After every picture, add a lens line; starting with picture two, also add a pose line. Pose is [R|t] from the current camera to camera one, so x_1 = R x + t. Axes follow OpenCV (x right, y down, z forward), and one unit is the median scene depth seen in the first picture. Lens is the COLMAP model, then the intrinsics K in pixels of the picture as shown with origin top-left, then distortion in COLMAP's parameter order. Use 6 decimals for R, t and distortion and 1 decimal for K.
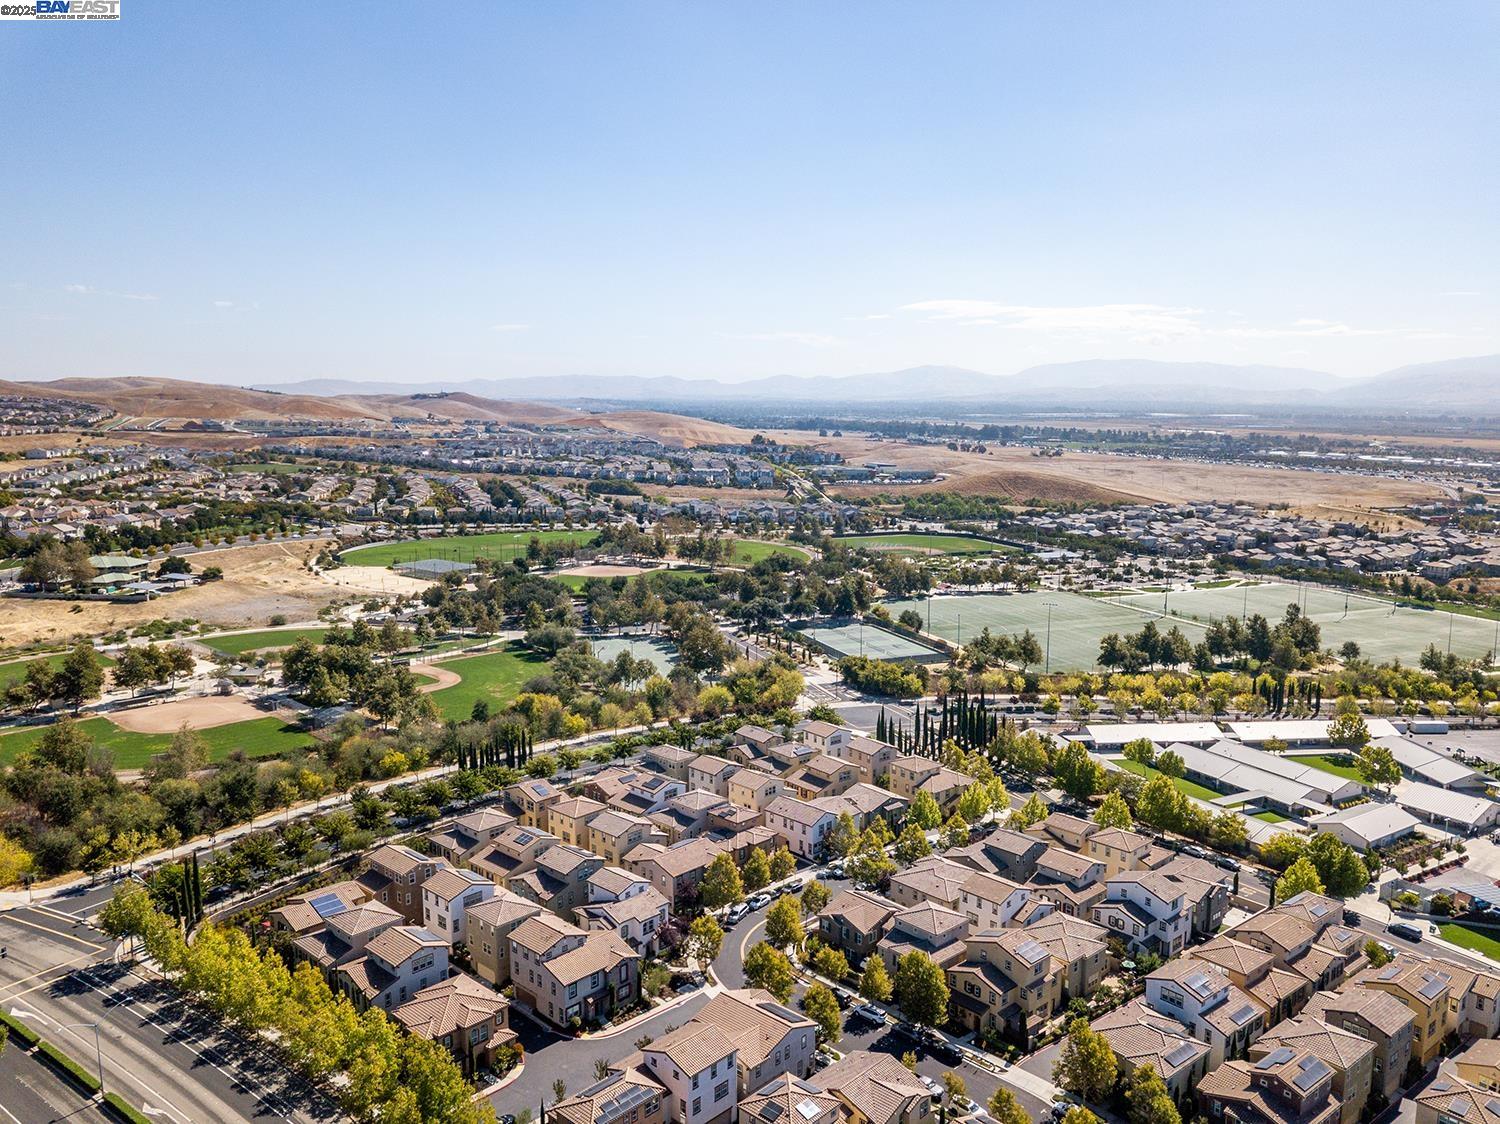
lens RADIAL K [[1109.4, 0, 743.9], [0, 1109.4, 565.5], [0, 0, 1]] dist [0.021991, -0.028416]
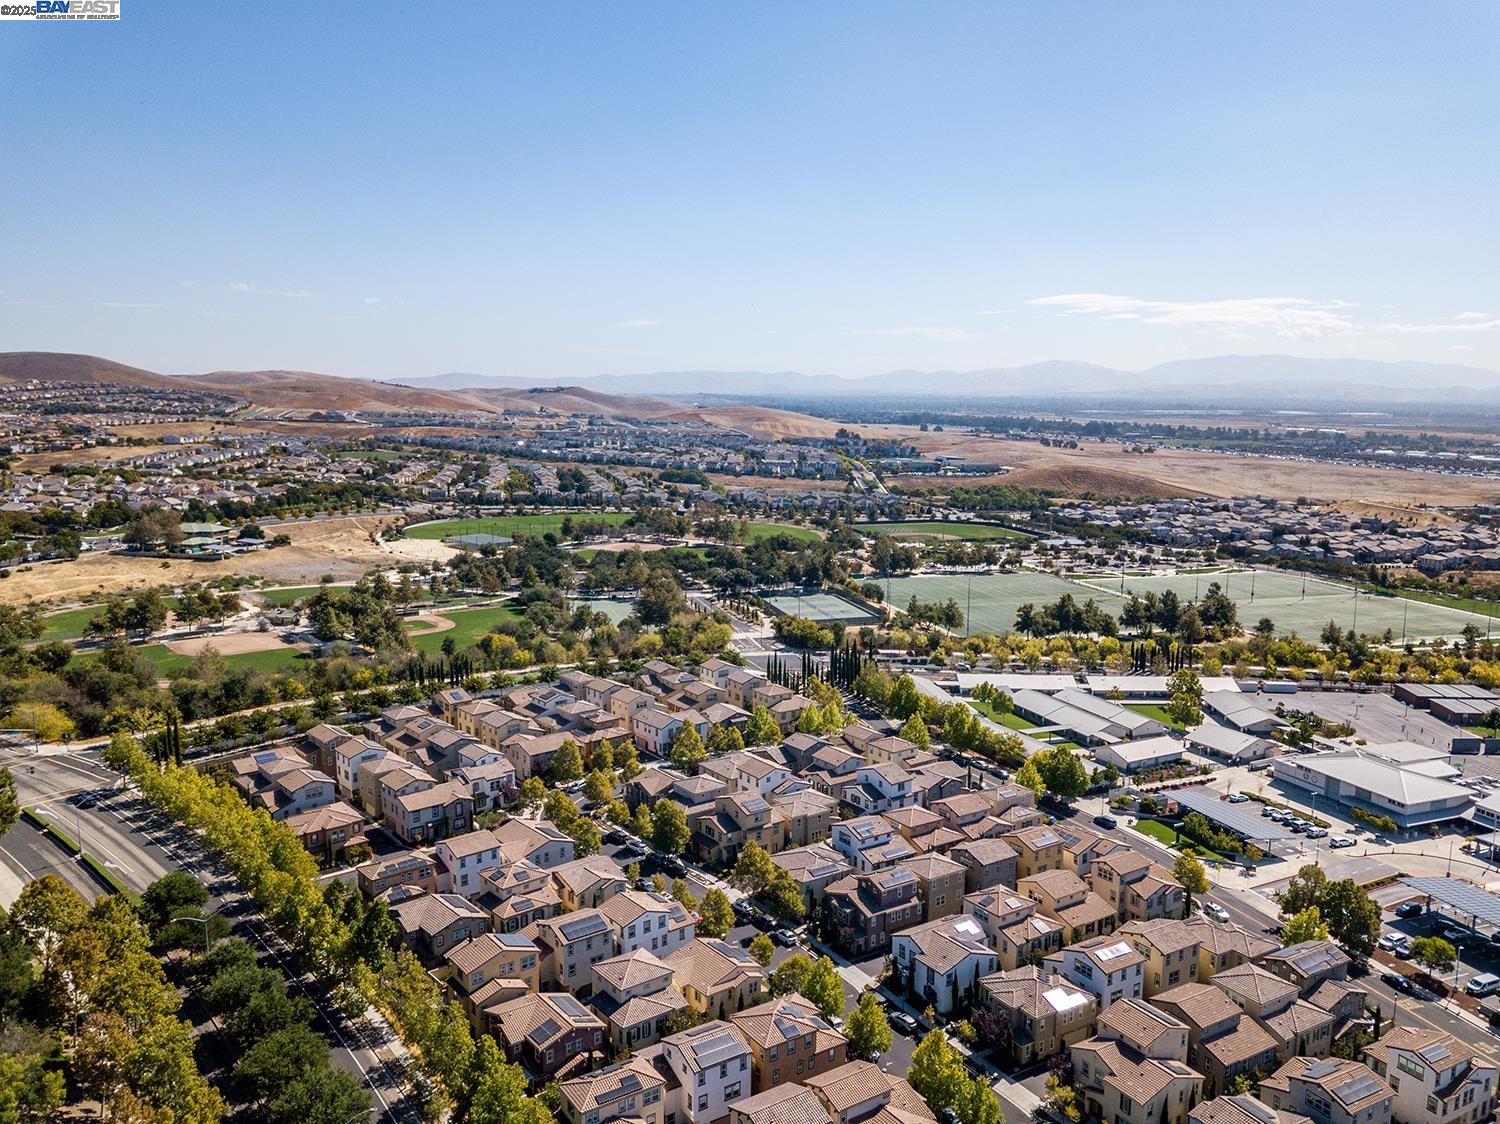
lens RADIAL K [[1109.4, 0, 755.8], [0, 1109.4, 561.5], [0, 0, 1]] dist [0.021991, -0.028416]
pose [[0.994778, 0.019866, -0.100111, 0.164481], [-0.019790, 0.999803, 0.001747, 0.021905], [0.100125, 0.000244, 0.994975, -0.139595]]
